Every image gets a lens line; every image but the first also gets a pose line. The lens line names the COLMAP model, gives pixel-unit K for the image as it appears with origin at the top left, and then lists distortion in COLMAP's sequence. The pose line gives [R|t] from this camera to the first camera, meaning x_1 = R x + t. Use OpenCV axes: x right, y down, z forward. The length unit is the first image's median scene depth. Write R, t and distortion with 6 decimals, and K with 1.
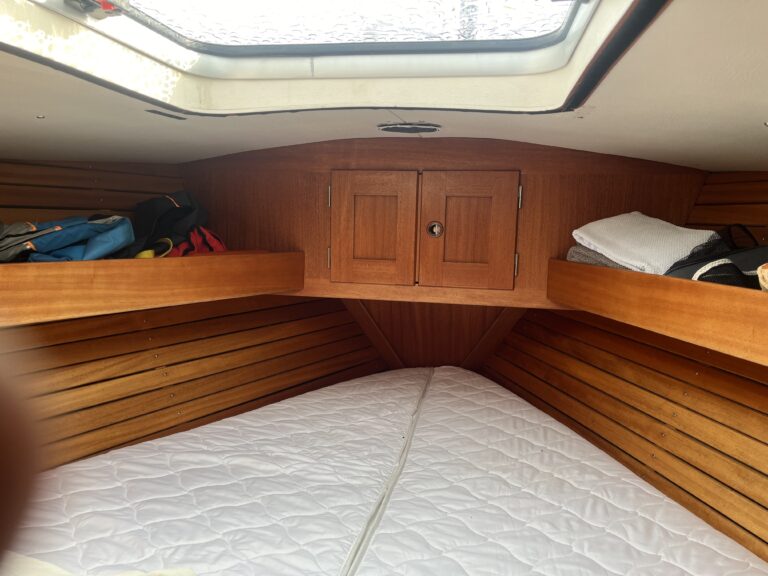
lens RADIAL K [[587.2, 0, 383.0], [0, 587.2, 287.8], [0, 0, 1]] dist [0.063399, -0.085453]
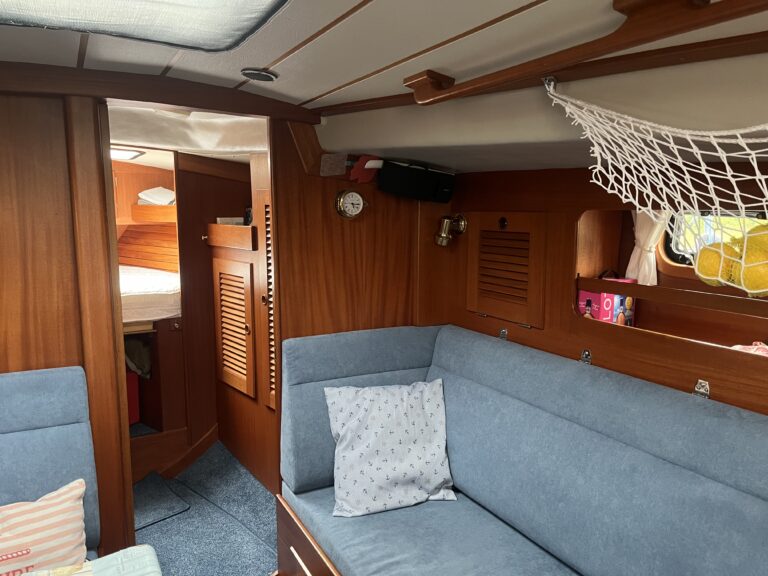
lens RADIAL K [[587.2, 0, 385.2], [0, 587.2, 291.2], [0, 0, 1]] dist [0.063399, -0.085453]
pose [[0.776651, -0.121498, 0.618103, -0.559038], [0.081631, 0.992361, 0.092495, 0.198266], [-0.624619, -0.021380, 0.780637, -1.925082]]
